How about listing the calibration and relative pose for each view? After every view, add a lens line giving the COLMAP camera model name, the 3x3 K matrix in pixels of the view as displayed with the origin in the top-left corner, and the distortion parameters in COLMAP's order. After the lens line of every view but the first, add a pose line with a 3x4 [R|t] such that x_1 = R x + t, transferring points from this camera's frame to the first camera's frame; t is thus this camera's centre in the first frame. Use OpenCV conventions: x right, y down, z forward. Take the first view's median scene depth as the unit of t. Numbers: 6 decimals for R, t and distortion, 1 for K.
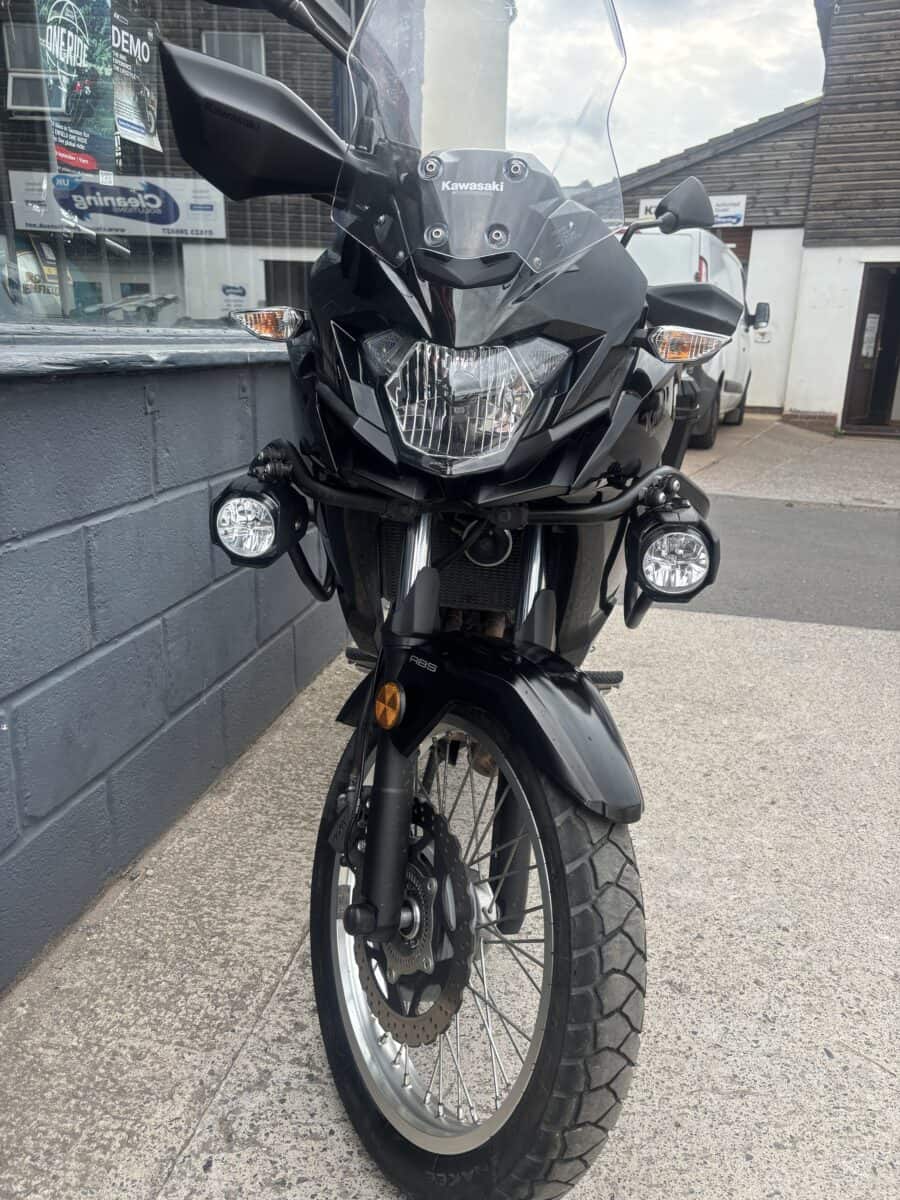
lens RADIAL K [[919.0, 0, 444.2], [0, 919.0, 618.7], [0, 0, 1]] dist [0.106730, -0.185826]
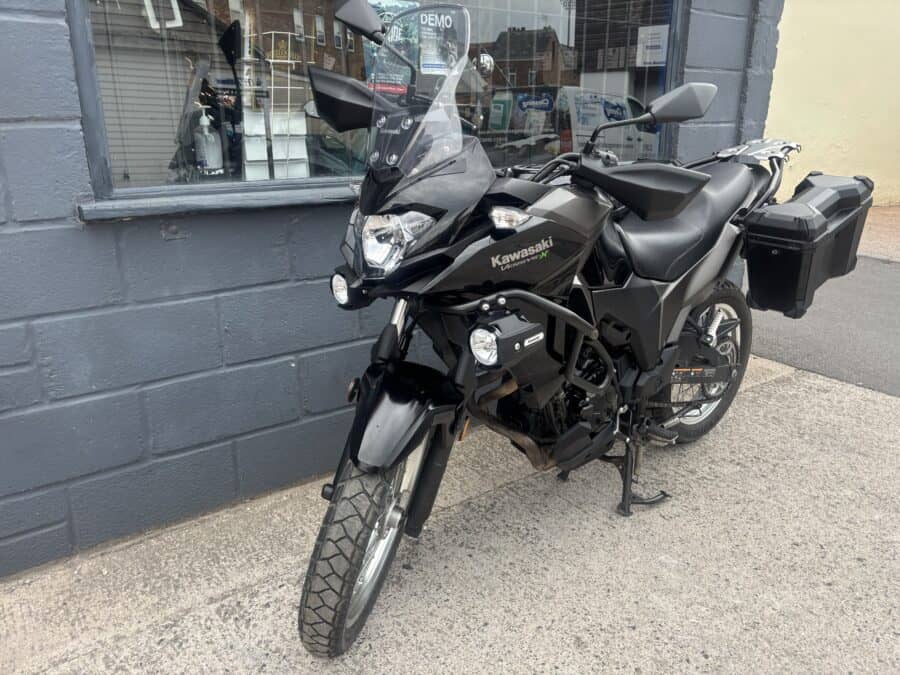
lens RADIAL K [[682.4, 0, 444.3], [0, 682.4, 340.7], [0, 0, 1]] dist [0.051608, -0.070470]
pose [[0.738117, 0.190592, -0.647192, 0.670172], [-0.187883, 0.979389, 0.074143, -0.101546], [0.647984, 0.066871, 0.758713, 0.017759]]
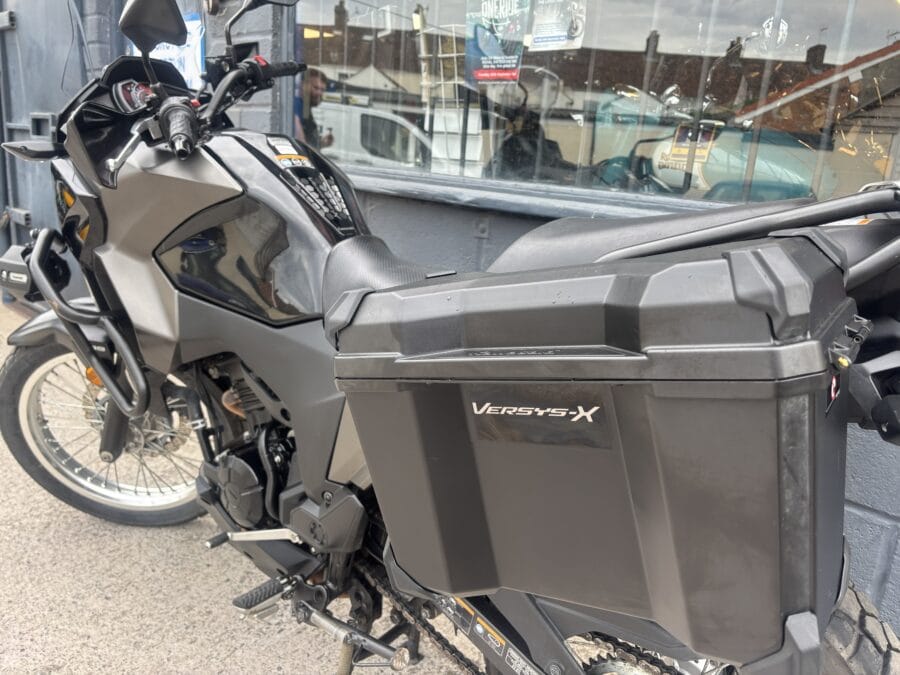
lens RADIAL K [[686.4, 0, 450.0], [0, 686.4, 337.5], [0, 0, 1]] dist [0.040444, -0.051541]
pose [[-0.507168, 0.162249, -0.846437, 0.657979], [-0.335725, 0.867348, 0.367418, -0.480369], [0.793769, 0.470513, -0.385420, 1.502205]]
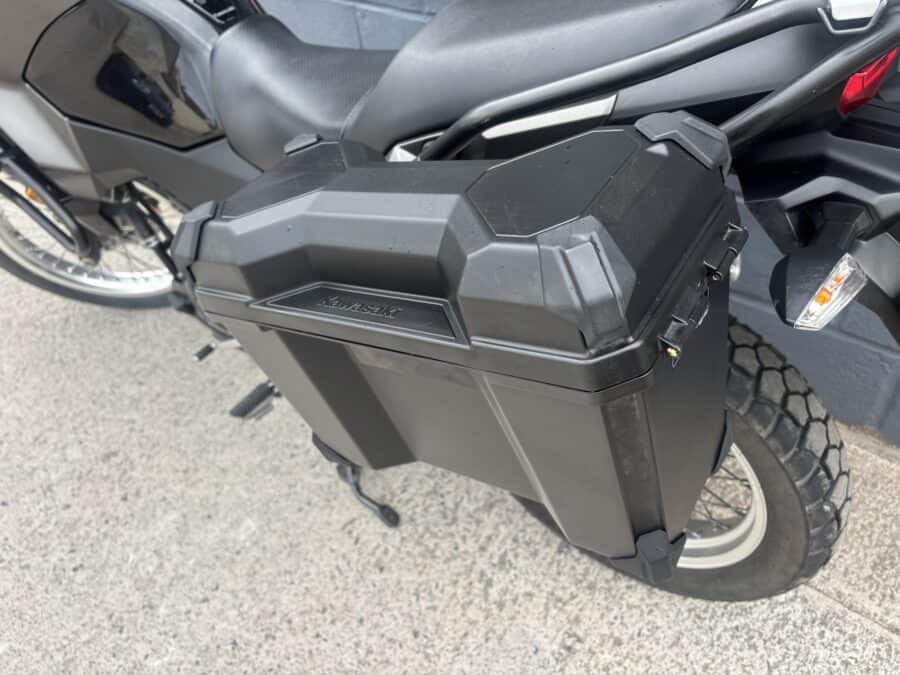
lens RADIAL K [[692.6, 0, 454.5], [0, 692.6, 339.8], [0, 0, 1]] dist [0.008027, -0.005157]
pose [[-0.473682, 0.612050, -0.633262, 0.542017], [-0.190009, 0.631090, 0.752078, -0.593251], [0.859955, 0.476571, -0.182641, 1.501299]]
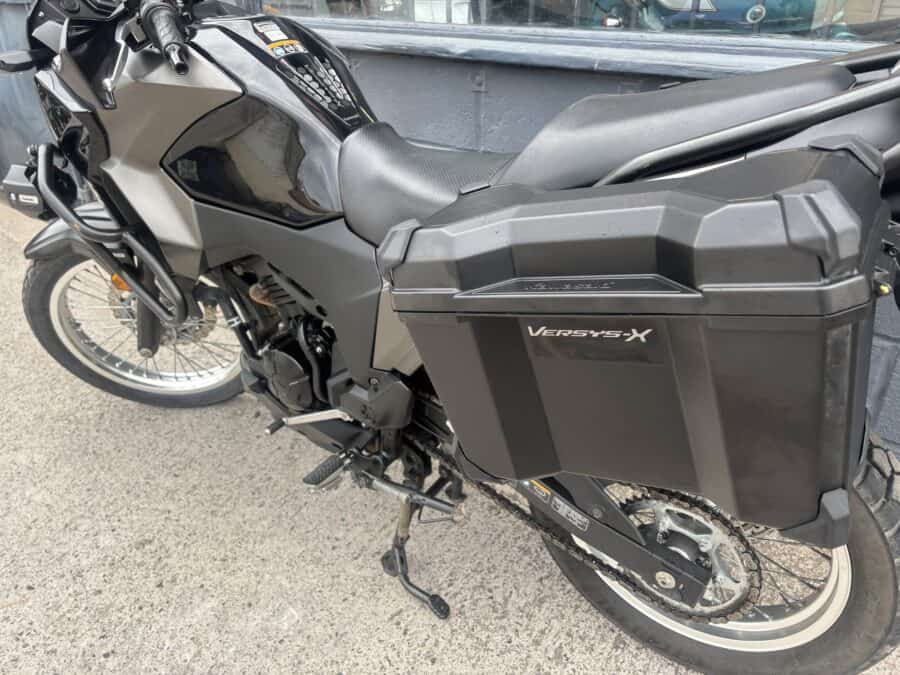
lens RADIAL K [[682.4, 0, 444.3], [0, 682.4, 340.7], [0, 0, 1]] dist [0.051608, -0.070470]
pose [[-0.470843, 0.424301, -0.773483, 0.681365], [-0.246828, 0.778378, 0.577238, -0.531045], [0.846985, 0.462706, -0.261764, 1.452400]]
